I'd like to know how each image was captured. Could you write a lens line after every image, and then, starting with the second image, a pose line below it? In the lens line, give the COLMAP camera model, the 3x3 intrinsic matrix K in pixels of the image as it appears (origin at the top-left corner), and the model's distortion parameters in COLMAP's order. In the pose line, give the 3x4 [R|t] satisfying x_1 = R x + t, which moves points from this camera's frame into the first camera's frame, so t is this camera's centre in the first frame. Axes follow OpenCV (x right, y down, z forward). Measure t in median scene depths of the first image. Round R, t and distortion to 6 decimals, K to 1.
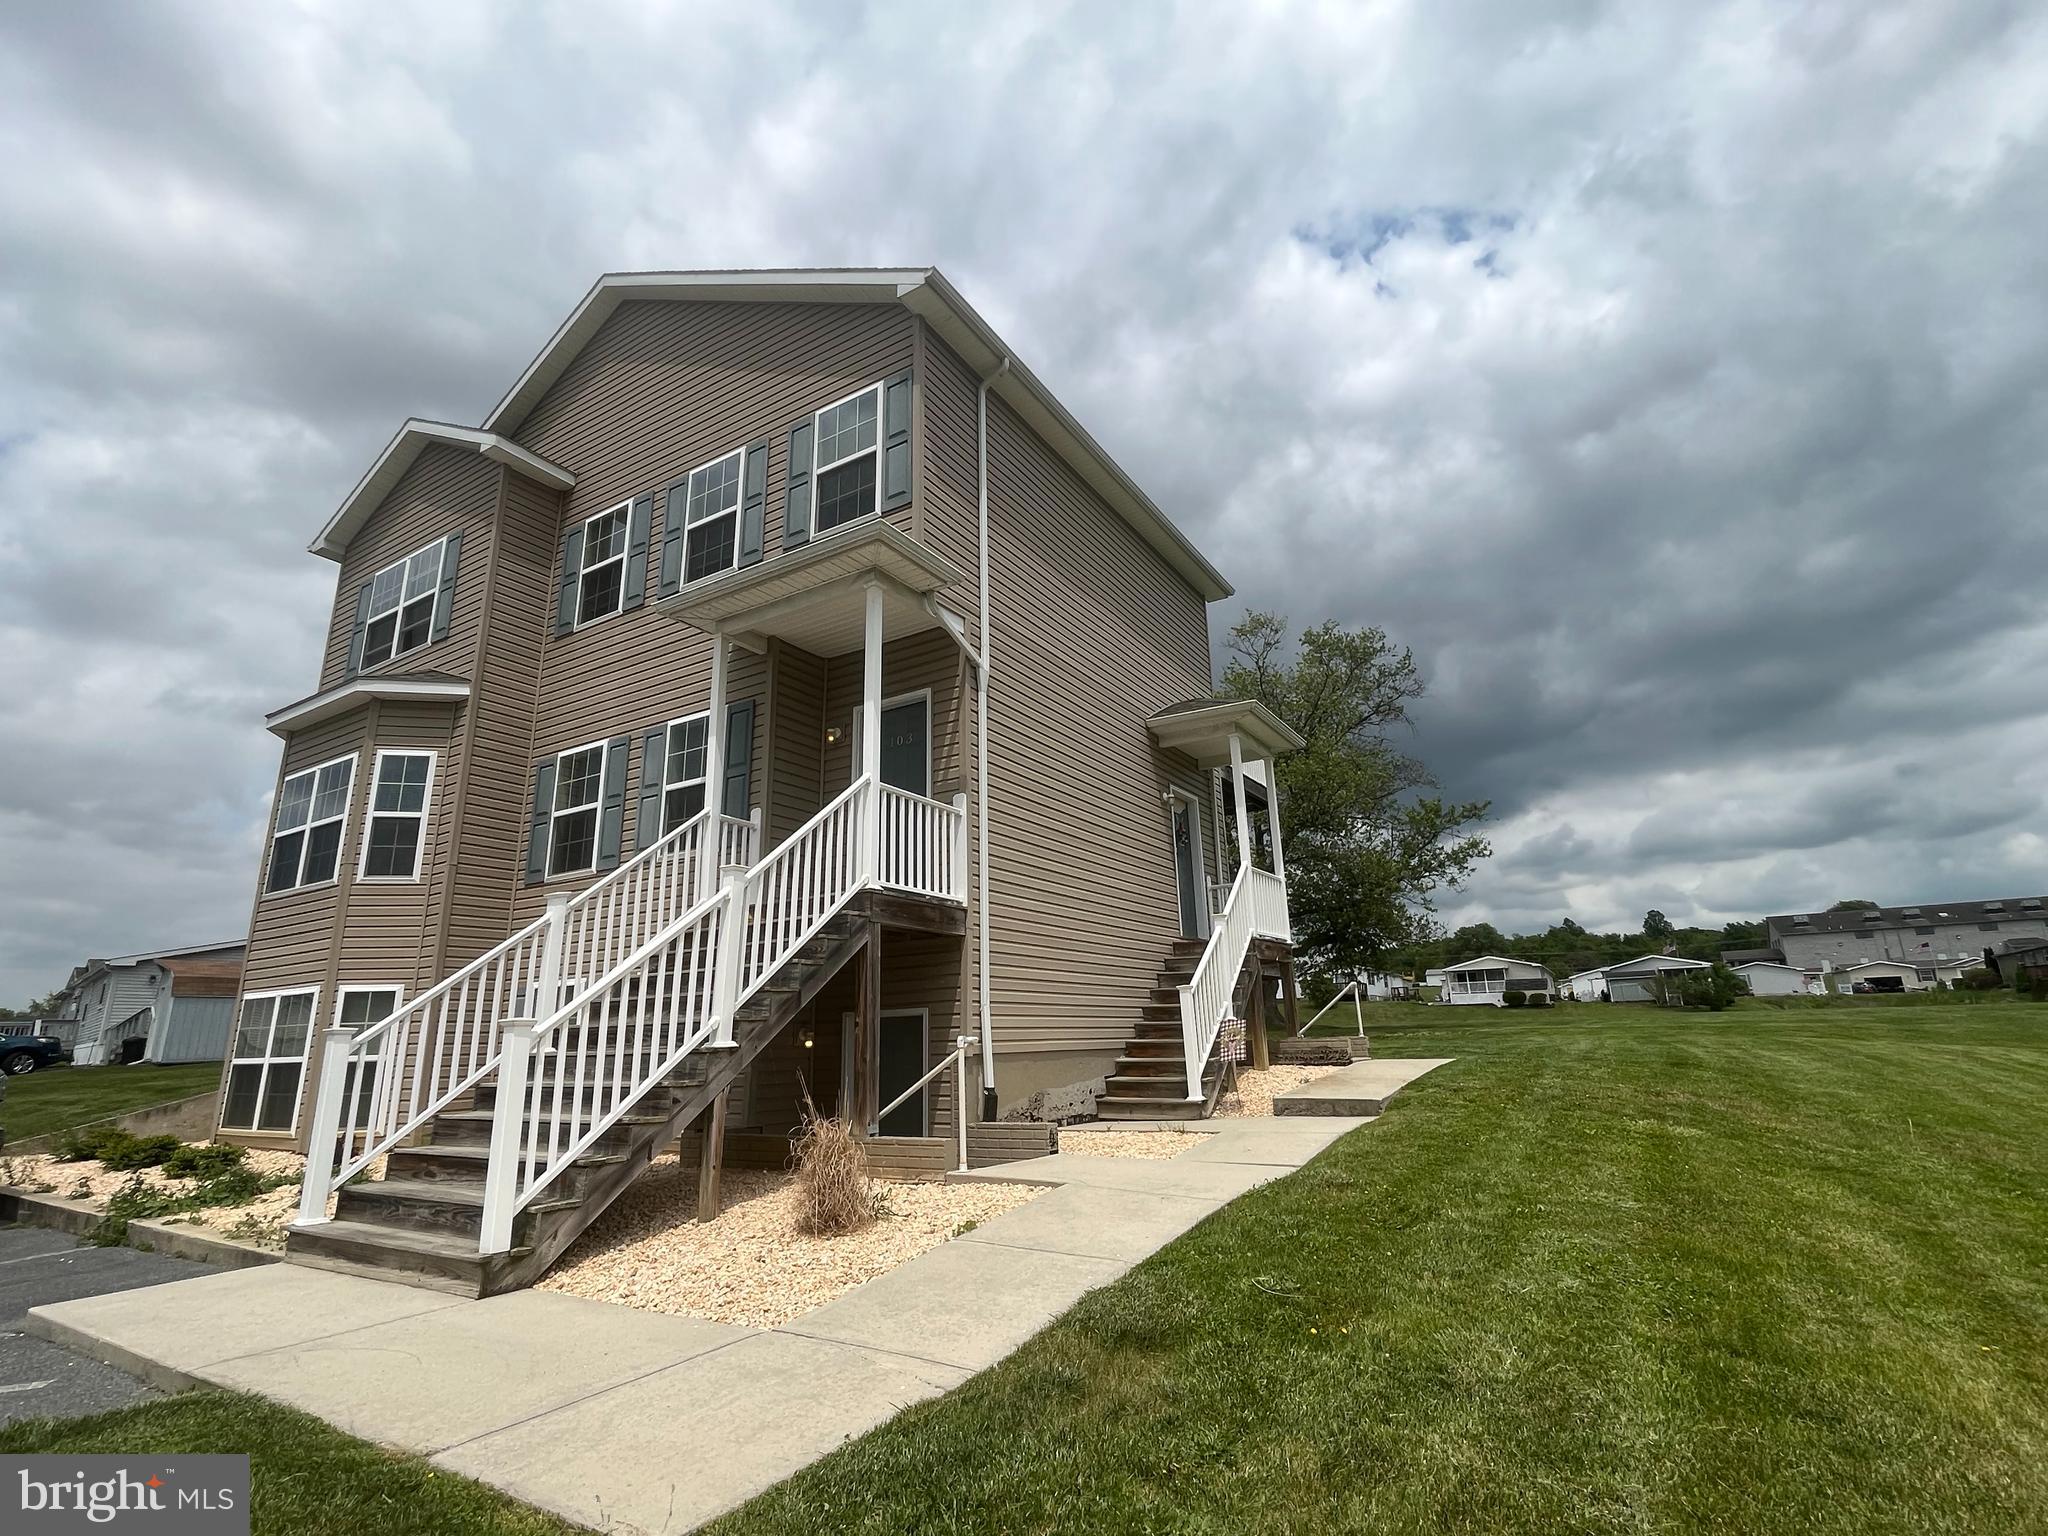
lens RADIAL K [[999.1, 0, 1024.0], [0, 999.1, 768.0], [0, 0, 1]] dist [-0.017568, -0.000543]
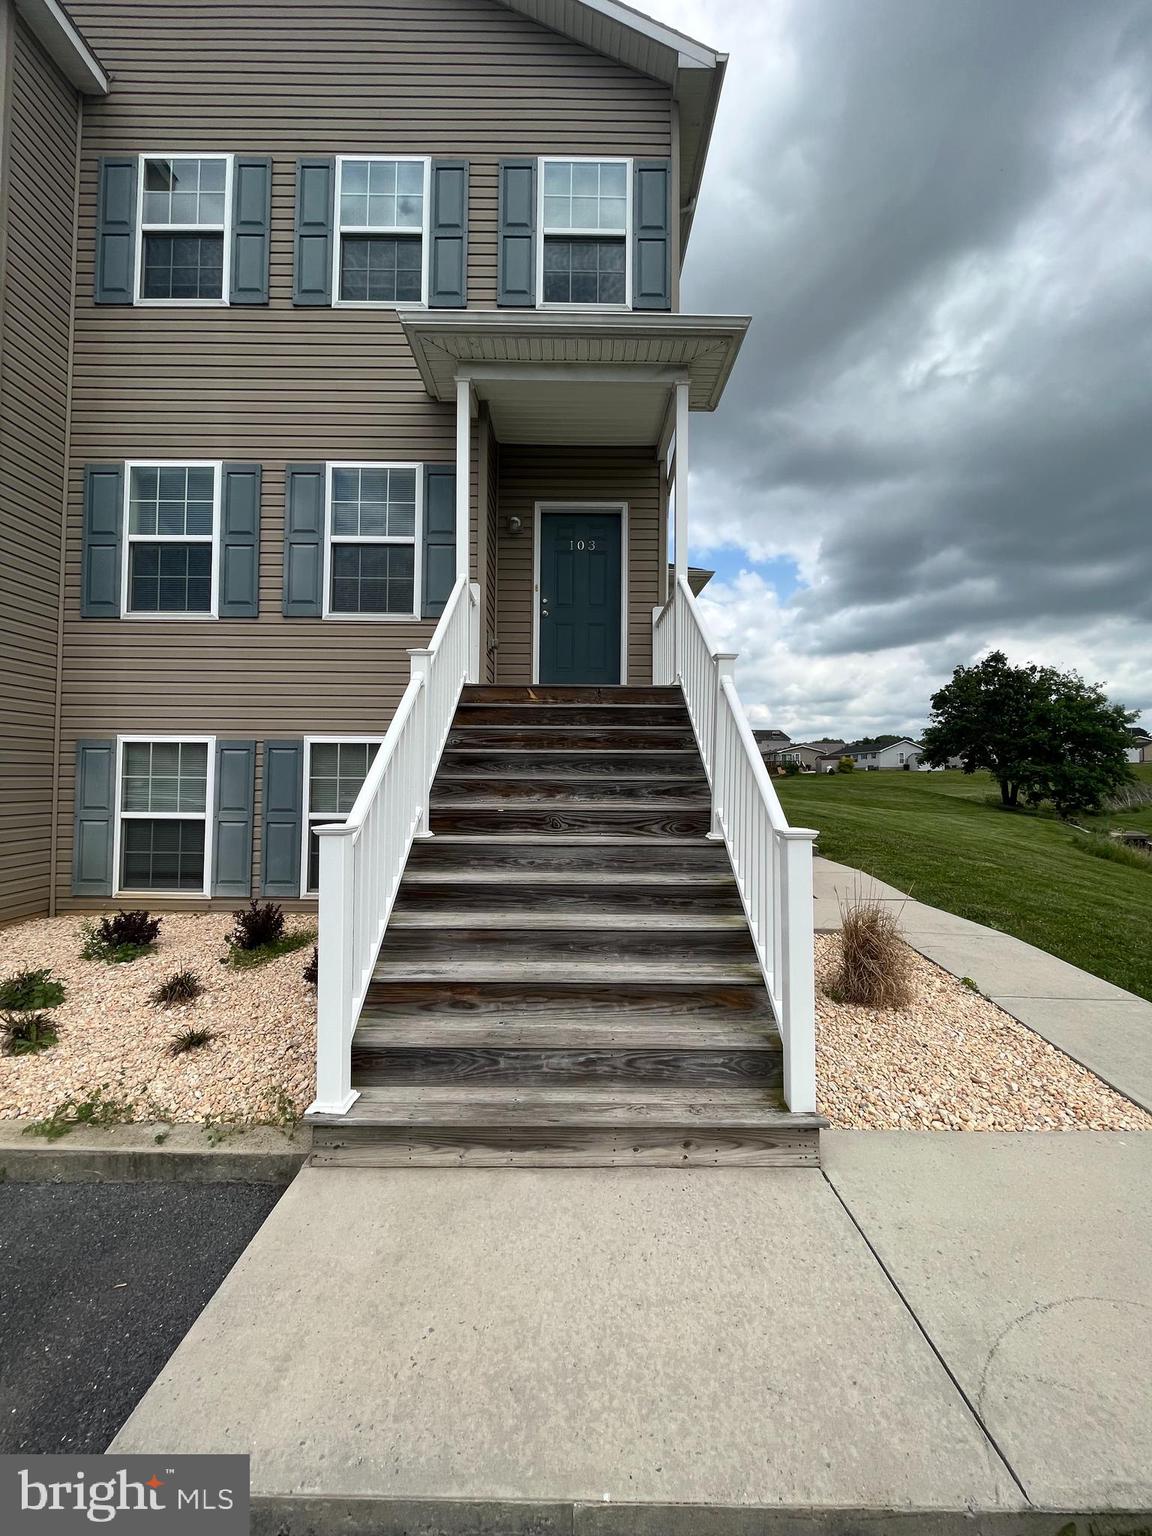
lens RADIAL K [[643.8, 0, 576.0], [0, 643.8, 768.0], [0, 0, 1]] dist [-0.004162, -0.001215]
pose [[0.843127, 0.043109, 0.535984, -0.451470], [-0.173975, 0.965037, 0.196053, 0.065013], [-0.508792, -0.258545, 0.821148, 0.330191]]
